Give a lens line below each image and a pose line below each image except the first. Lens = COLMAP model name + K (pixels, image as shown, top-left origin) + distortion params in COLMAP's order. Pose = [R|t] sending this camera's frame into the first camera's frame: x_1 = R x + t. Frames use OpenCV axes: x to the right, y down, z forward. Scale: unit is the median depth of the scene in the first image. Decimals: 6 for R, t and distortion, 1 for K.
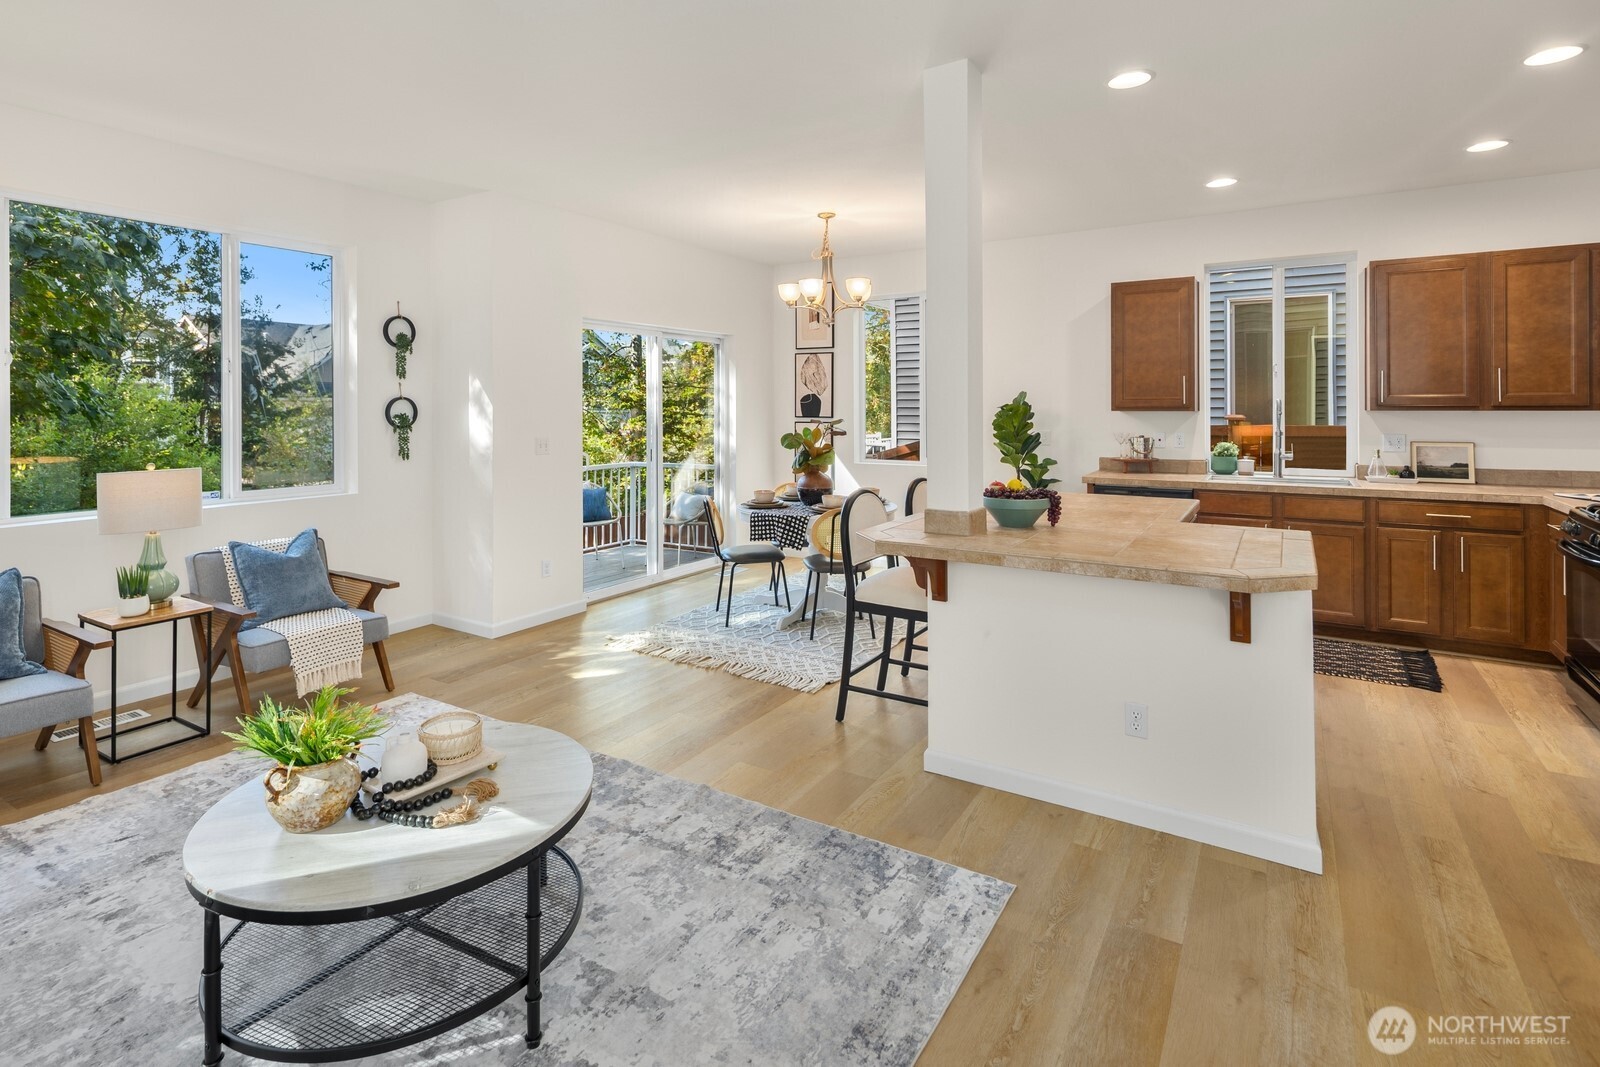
lens RADIAL K [[789.3, 0, 795.1], [0, 789.3, 407.1], [0, 0, 1]] dist [0.016457, -0.007095]
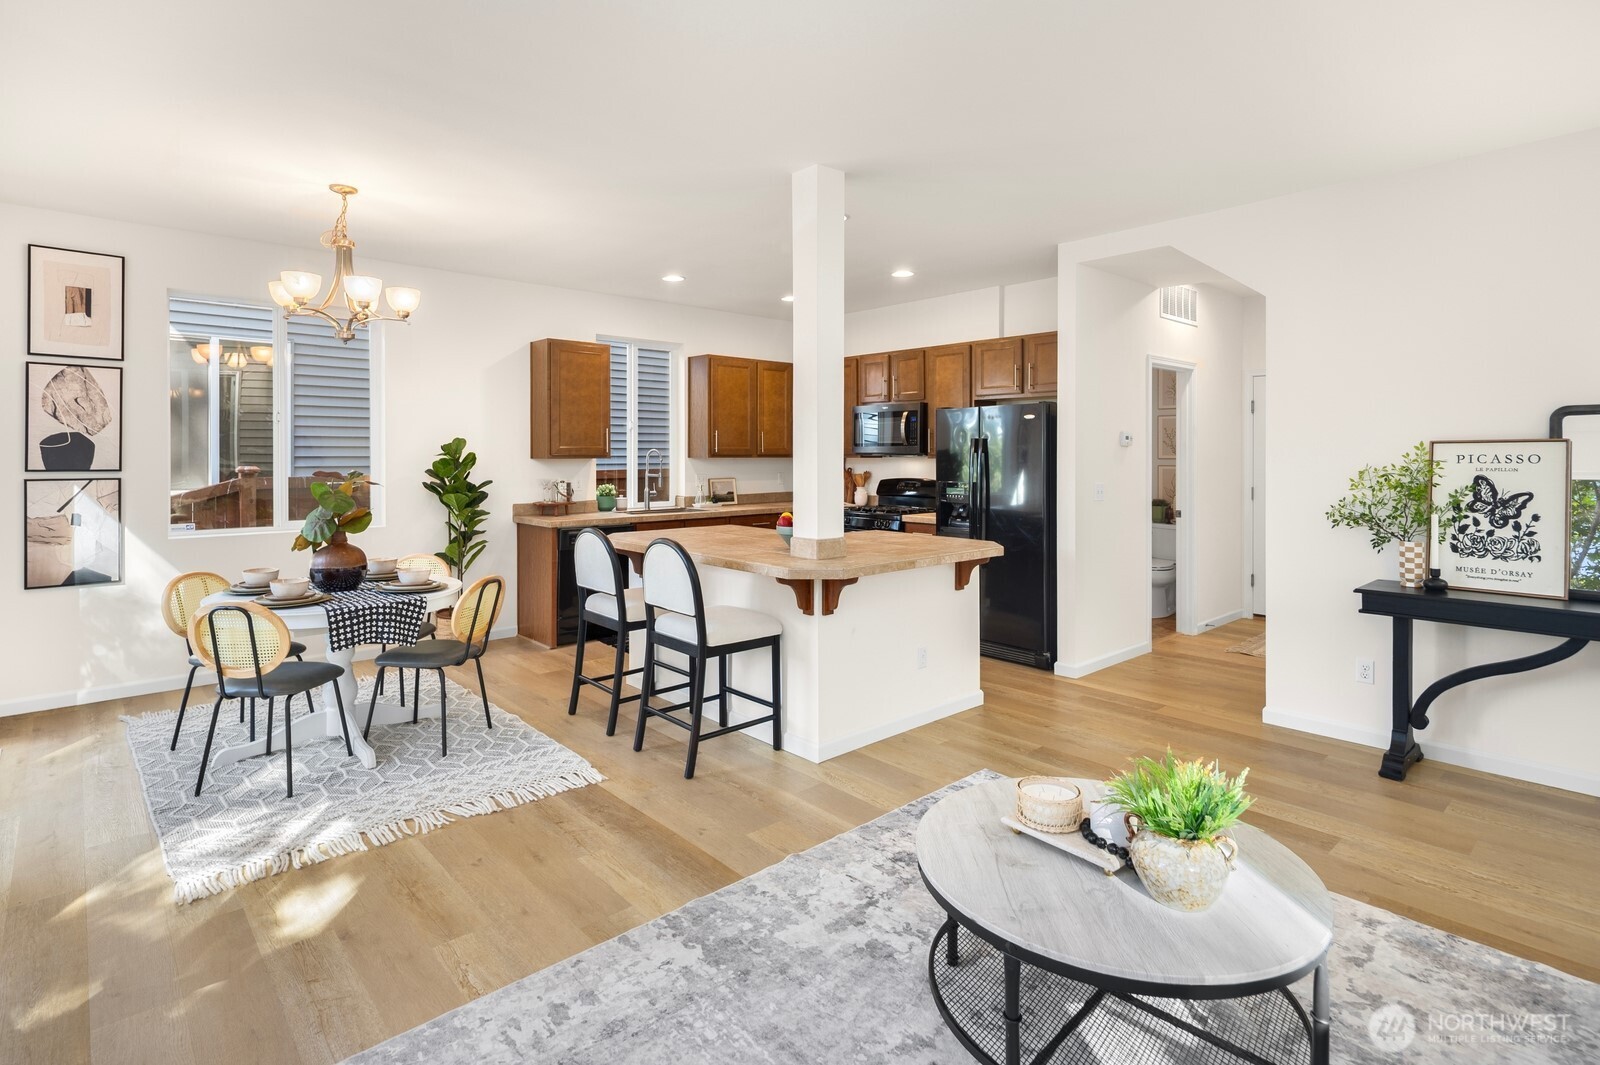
lens RADIAL K [[805.0, 0, 790.3], [0, 805.0, 447.2], [0, 0, 1]] dist [0.015811, -0.000253]
pose [[0.274245, 0.013161, 0.961570, -0.672841], [0.001228, 0.999901, -0.014036, 0.006372], [-0.961659, 0.005030, 0.274202, 0.480446]]
